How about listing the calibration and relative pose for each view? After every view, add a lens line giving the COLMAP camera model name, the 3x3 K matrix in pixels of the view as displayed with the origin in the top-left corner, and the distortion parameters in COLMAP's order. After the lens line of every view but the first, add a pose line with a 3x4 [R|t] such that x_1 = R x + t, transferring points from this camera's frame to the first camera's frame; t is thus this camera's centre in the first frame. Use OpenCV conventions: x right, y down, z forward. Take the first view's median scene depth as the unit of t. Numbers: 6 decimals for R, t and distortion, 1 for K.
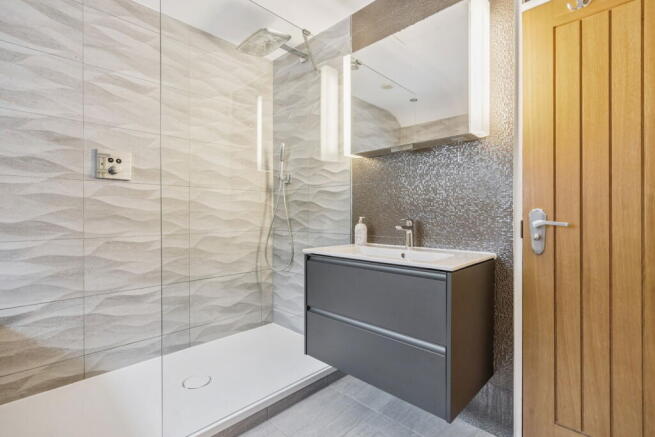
lens RADIAL K [[304.3, 0, 327.5], [0, 304.3, 216.1], [0, 0, 1]] dist [0.000099, 0.001284]
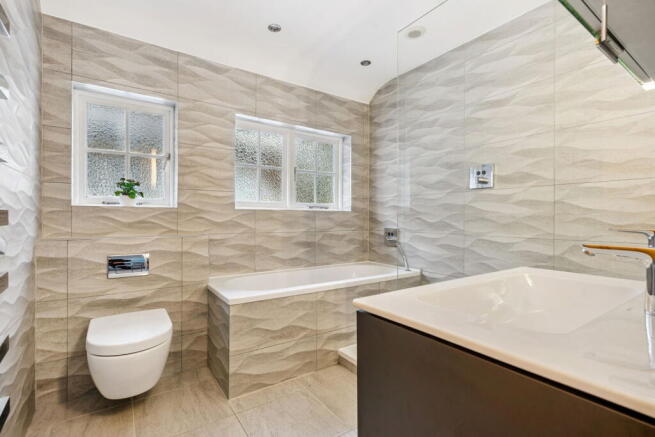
lens RADIAL K [[304.3, 0, 324.5], [0, 304.3, 217.4], [0, 0, 1]] dist [0.000099, 0.001284]
pose [[-0.175674, 0.002316, -0.984446, 0.610205], [0.000900, 0.999997, 0.002192, -0.007341], [0.984448, -0.000501, -0.175675, 0.595635]]
